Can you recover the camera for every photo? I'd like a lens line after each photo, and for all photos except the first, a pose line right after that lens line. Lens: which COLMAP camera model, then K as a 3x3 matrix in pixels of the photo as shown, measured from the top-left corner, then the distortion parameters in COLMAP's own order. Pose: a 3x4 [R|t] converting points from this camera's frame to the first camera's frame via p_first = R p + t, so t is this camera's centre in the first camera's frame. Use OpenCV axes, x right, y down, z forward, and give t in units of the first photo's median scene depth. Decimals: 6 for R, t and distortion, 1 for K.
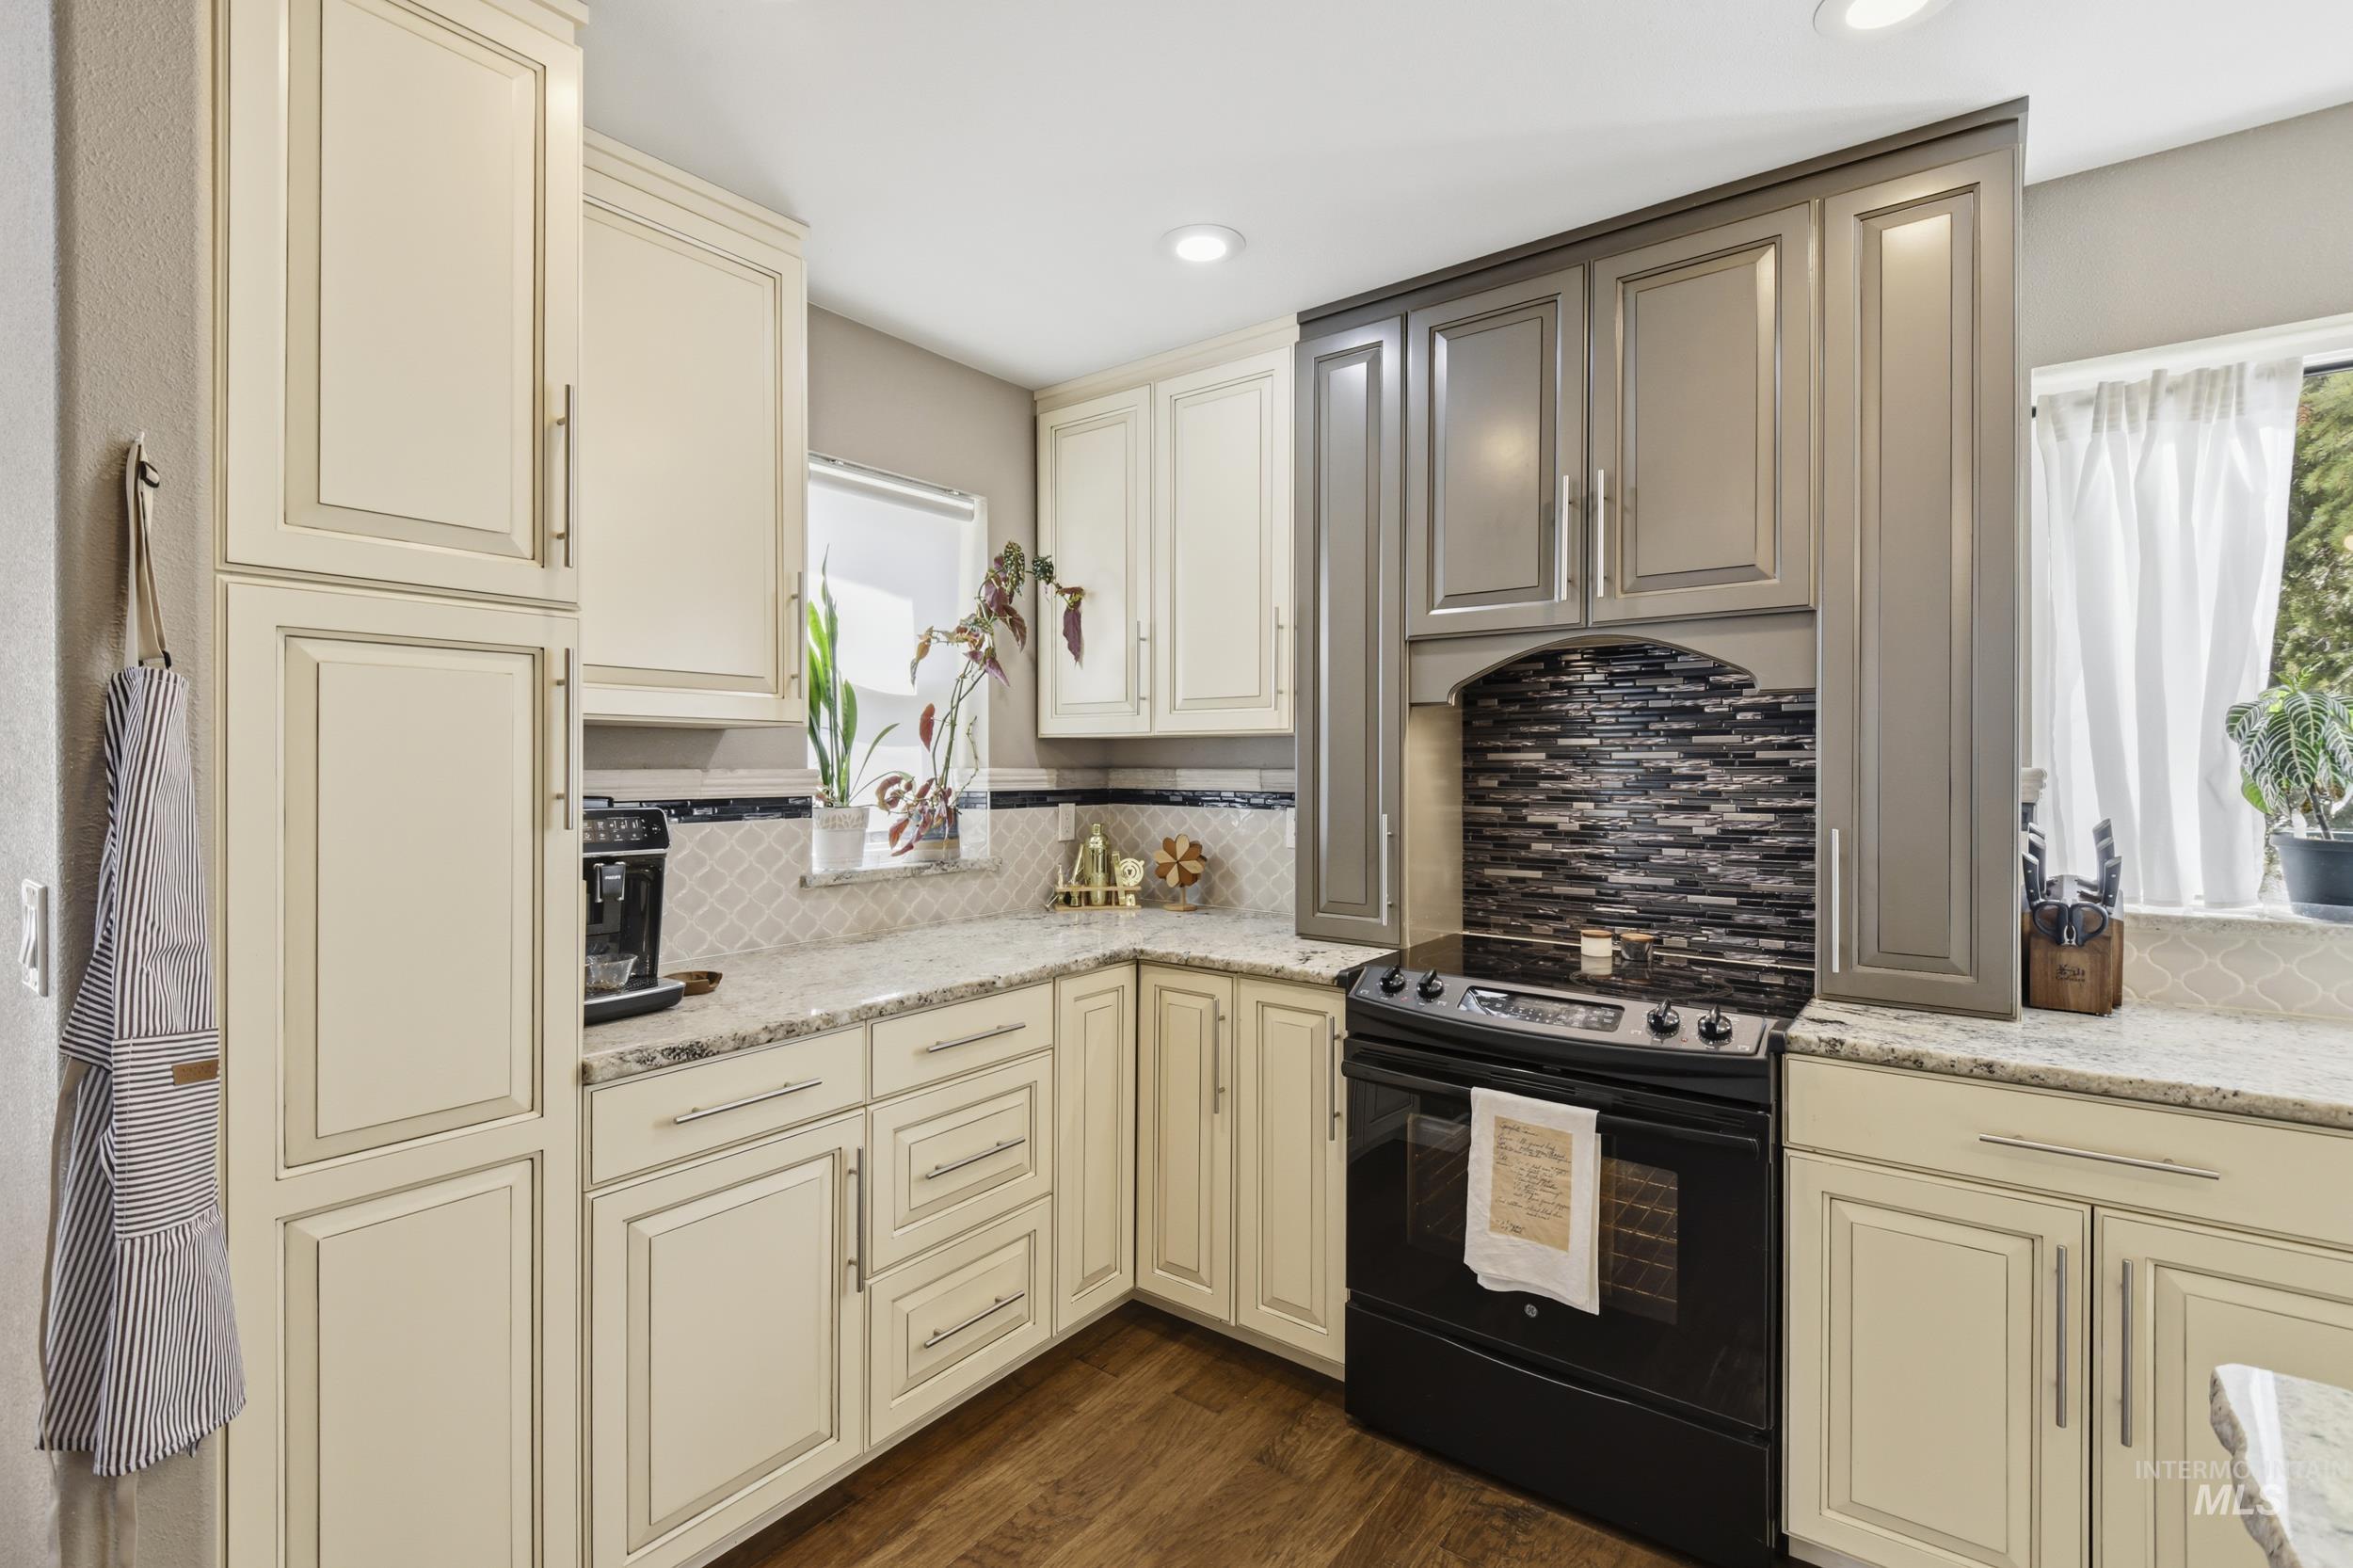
lens RADIAL K [[1075.4, 0, 1168.4], [0, 1075.4, 764.6], [0, 0, 1]] dist [0.028059, -0.021651]
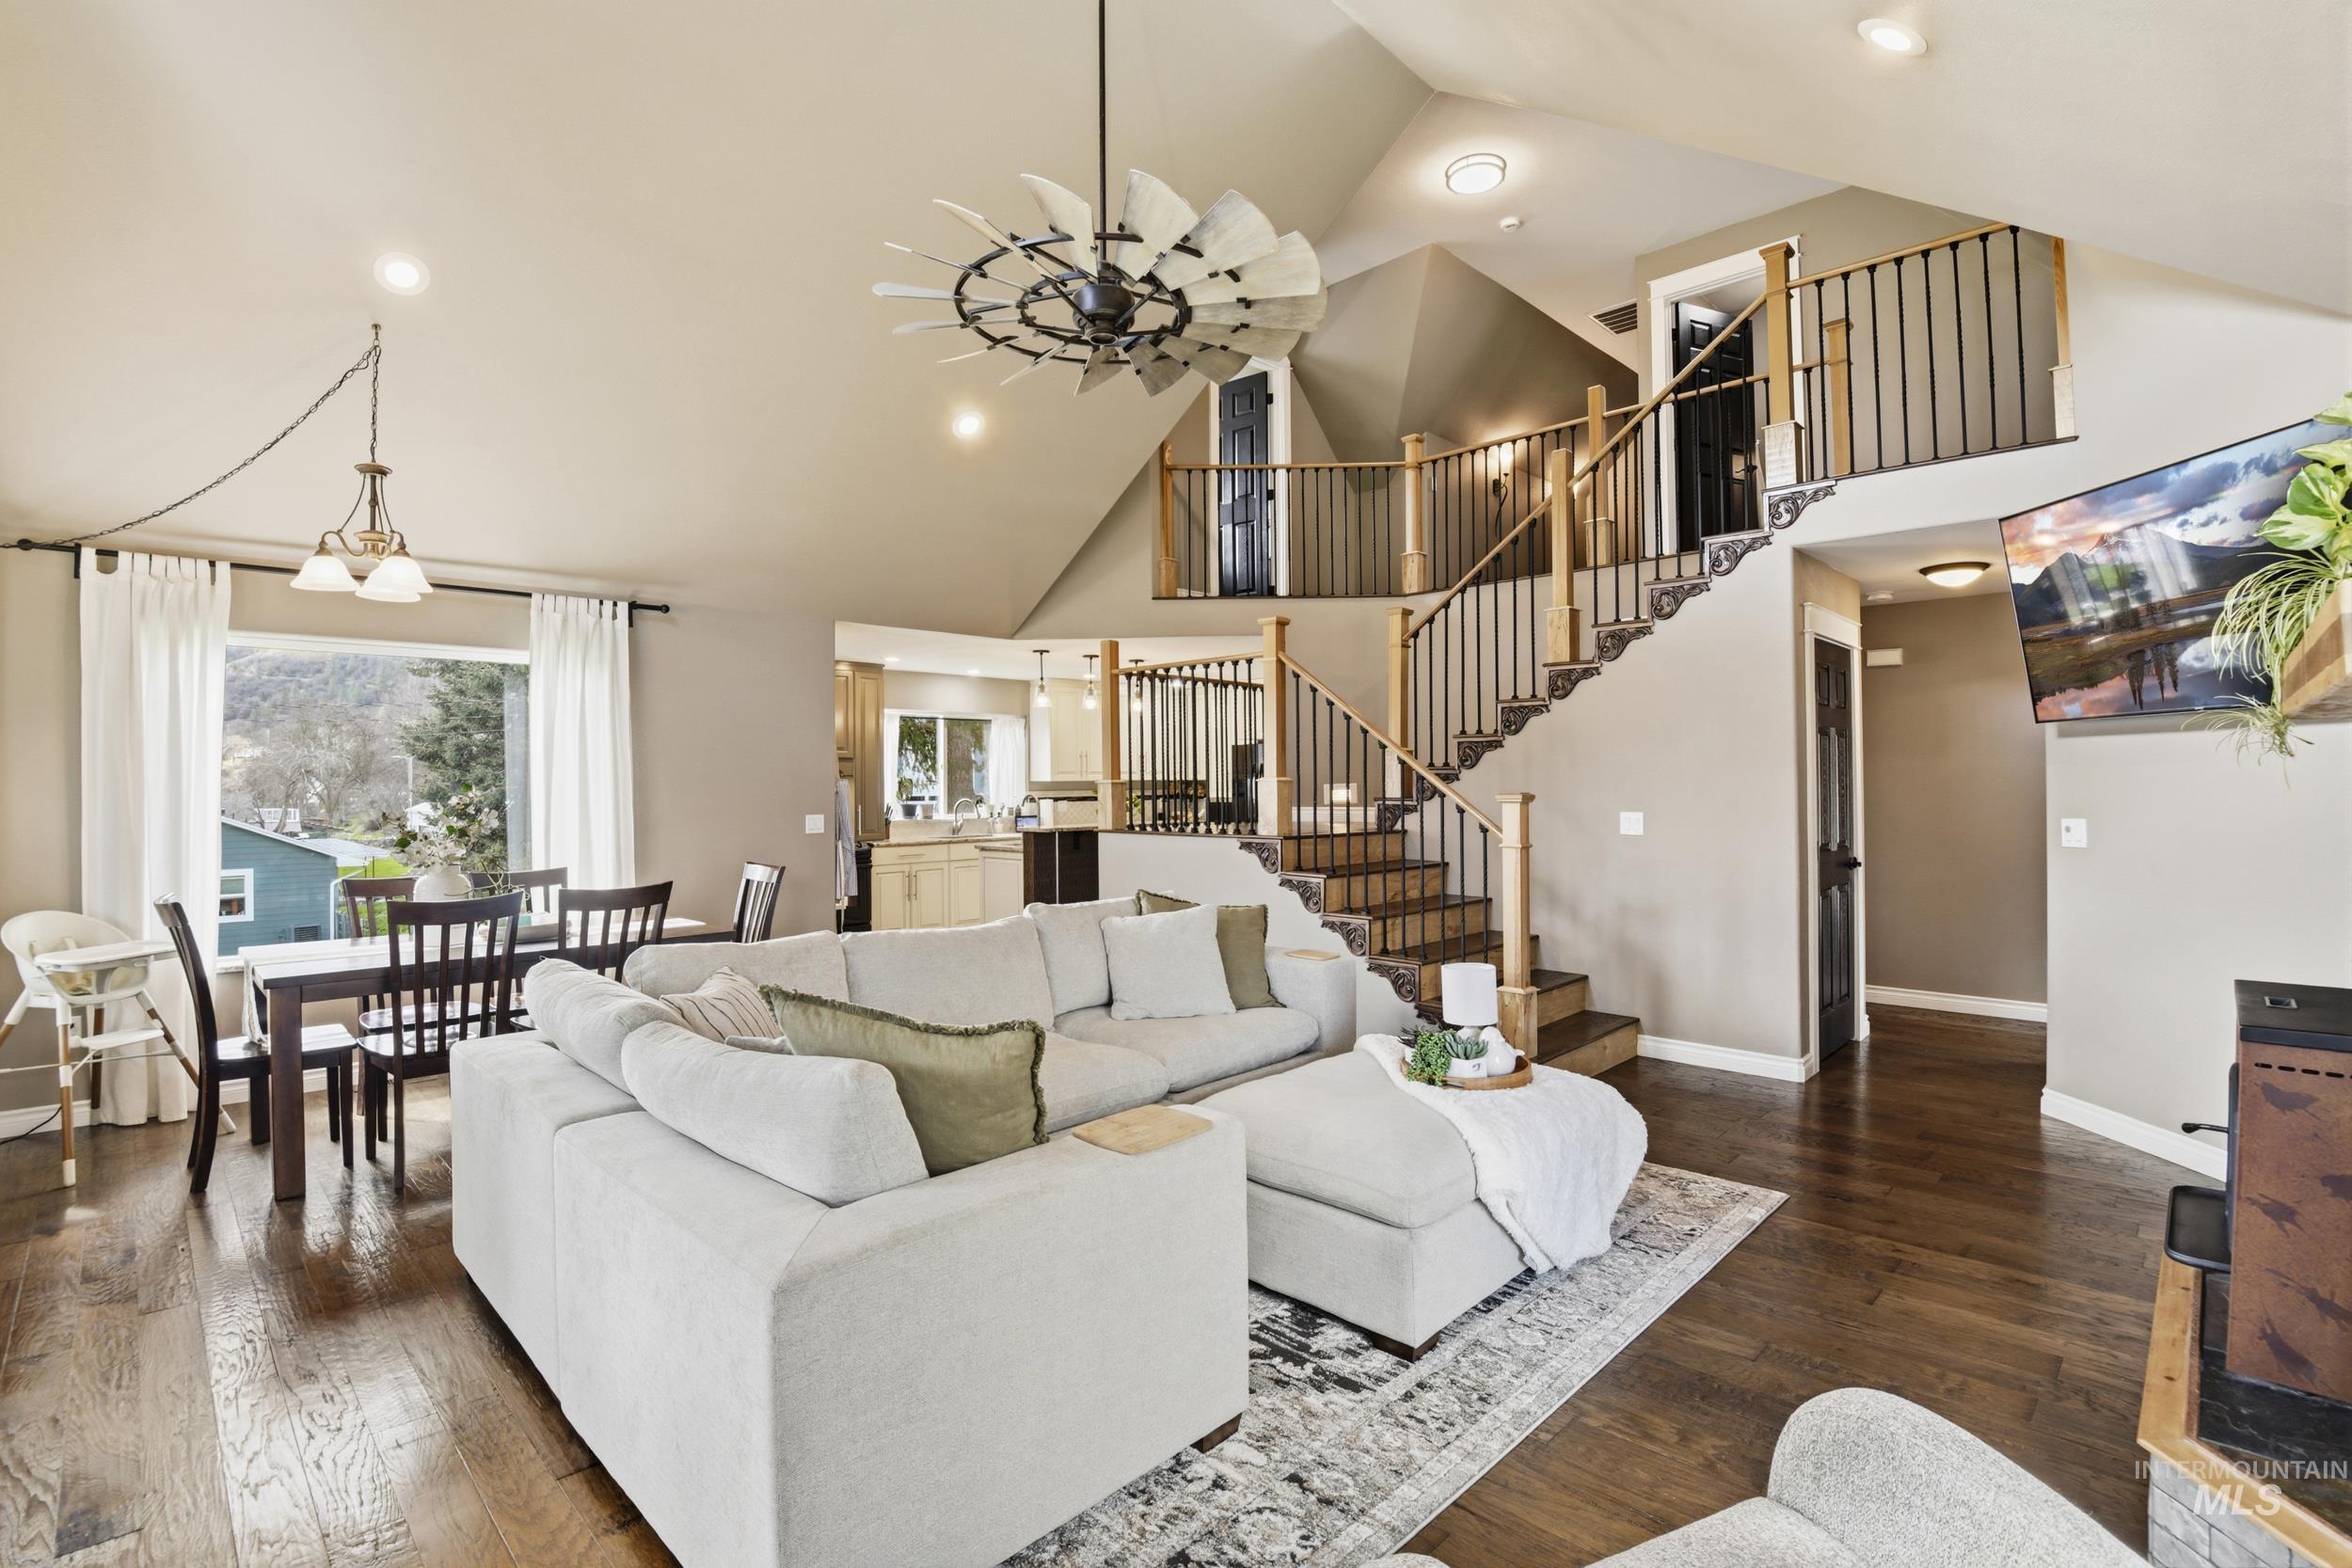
lens RADIAL K [[1074.8, 0, 1167.9], [0, 1074.8, 764.6], [0, 0, 1]] dist [0.028059, -0.021651]
pose [[0.134109, 0.014669, 0.990858, -3.163965], [0.004259, 0.999873, -0.015379, -0.031392], [-0.990957, 0.006283, 0.134030, -0.791237]]
